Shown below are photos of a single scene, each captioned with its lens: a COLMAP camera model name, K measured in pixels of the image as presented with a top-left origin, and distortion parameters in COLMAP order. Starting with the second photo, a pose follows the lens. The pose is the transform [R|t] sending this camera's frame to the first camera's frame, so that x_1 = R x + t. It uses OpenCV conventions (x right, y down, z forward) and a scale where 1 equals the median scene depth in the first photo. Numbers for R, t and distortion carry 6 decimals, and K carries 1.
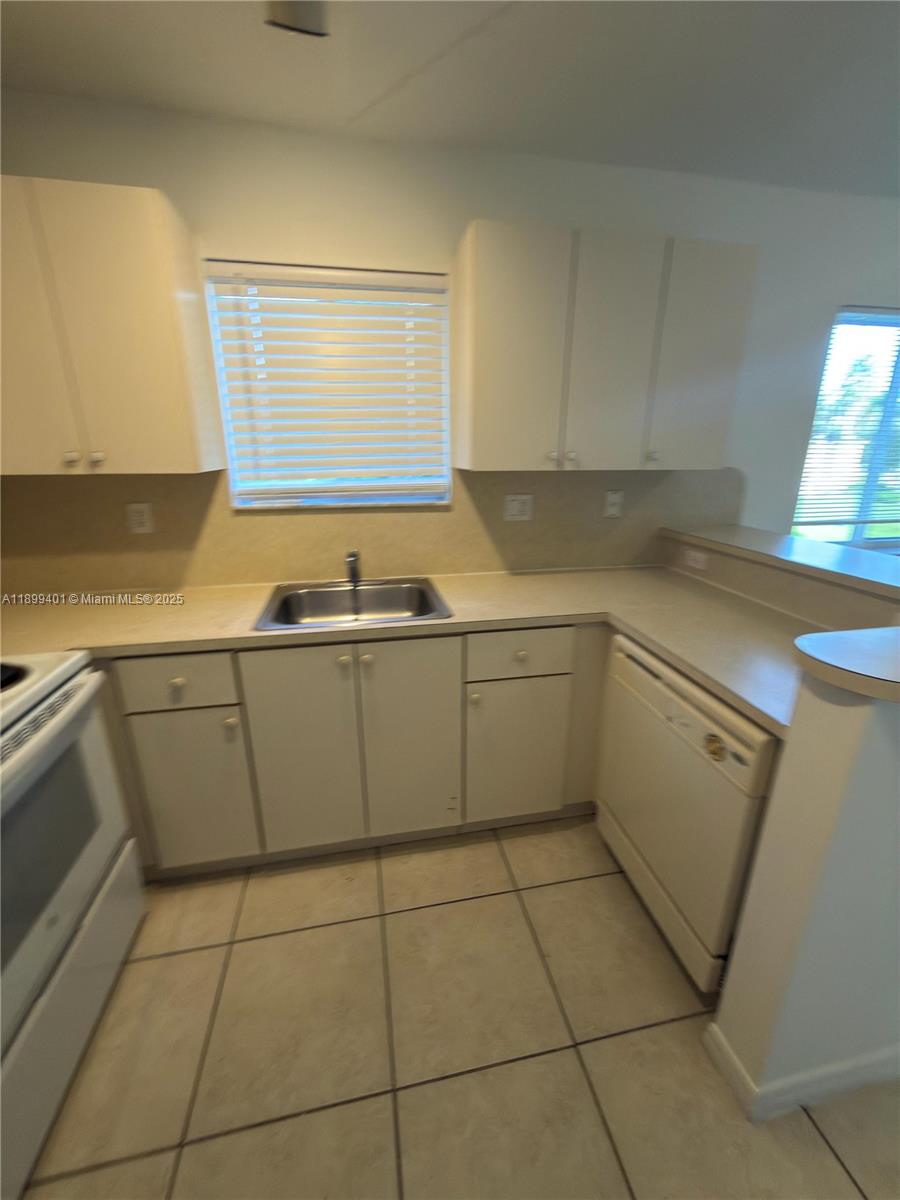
lens RADIAL K [[476.5, 0, 448.3], [0, 476.5, 602.5], [0, 0, 1]] dist [-0.000617, 0.000439]
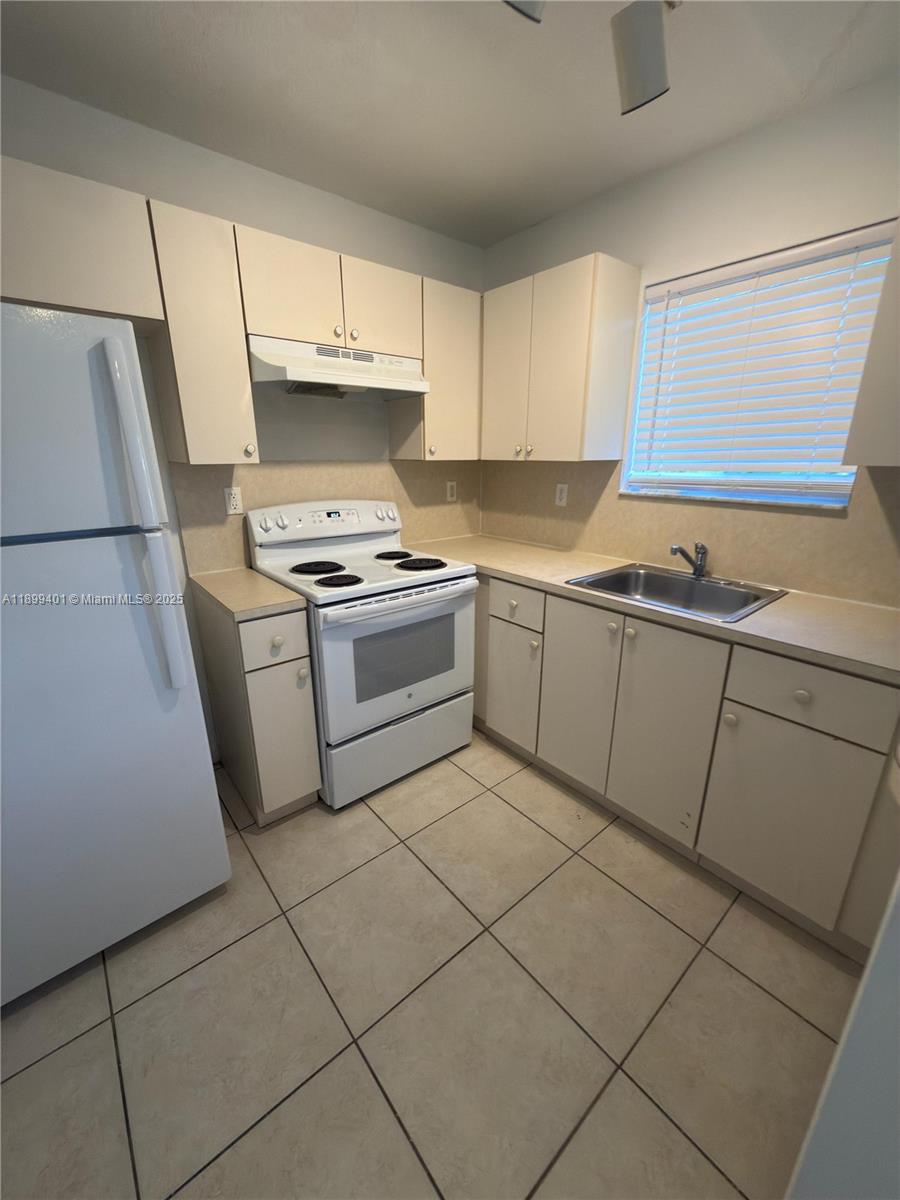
lens RADIAL K [[476.5, 0, 451.8], [0, 476.5, 601.9], [0, 0, 1]] dist [-0.000617, 0.000439]
pose [[0.482266, 0.263331, -0.835509, 0.489176], [-0.265212, 0.952881, 0.147240, -0.000713], [0.834914, 0.150578, 0.529381, 0.062875]]
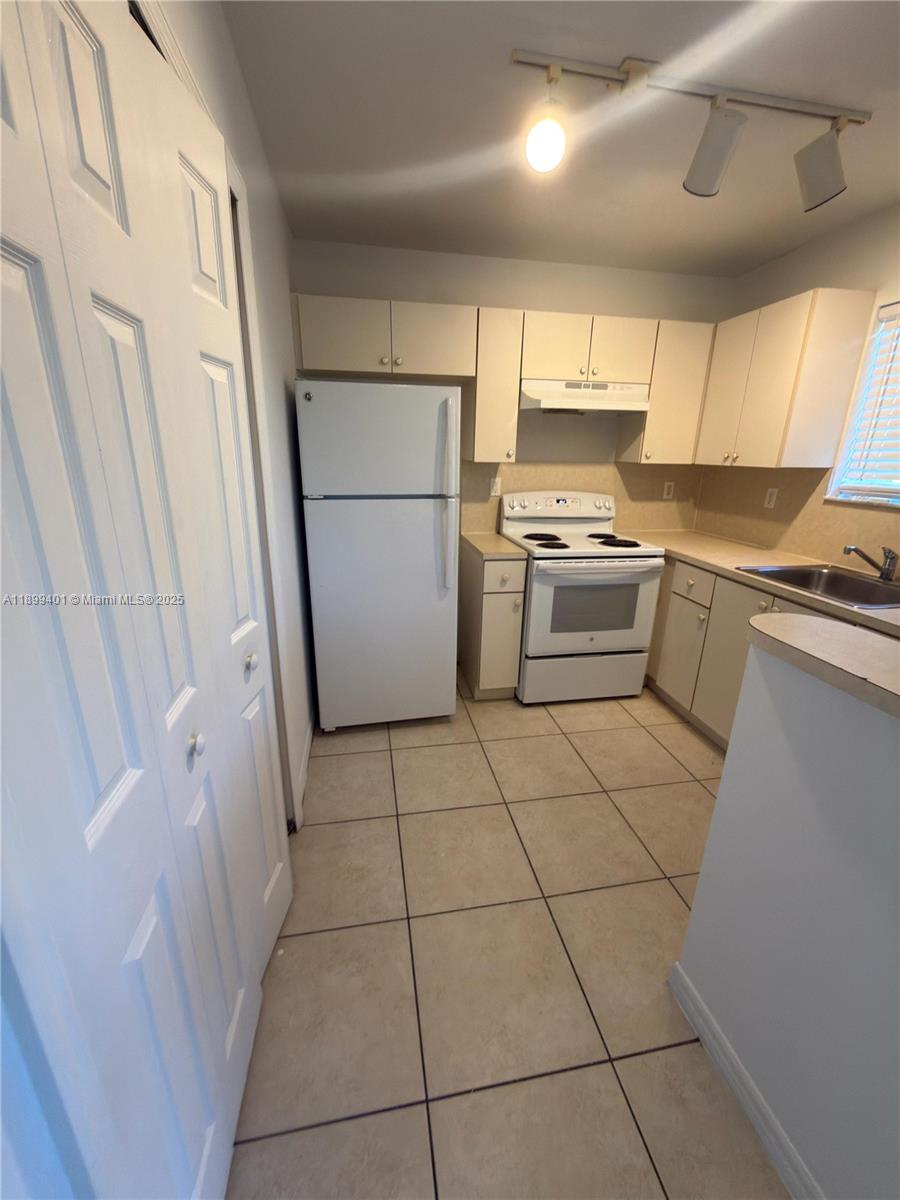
lens RADIAL K [[476.5, 0, 450.2], [0, 476.5, 597.9], [0, 0, 1]] dist [-0.000617, 0.000439]
pose [[-0.022247, 0.297675, -0.954408, 1.021419], [-0.316009, 0.903606, 0.289196, -0.008391], [0.948495, 0.308035, 0.073966, 0.034036]]
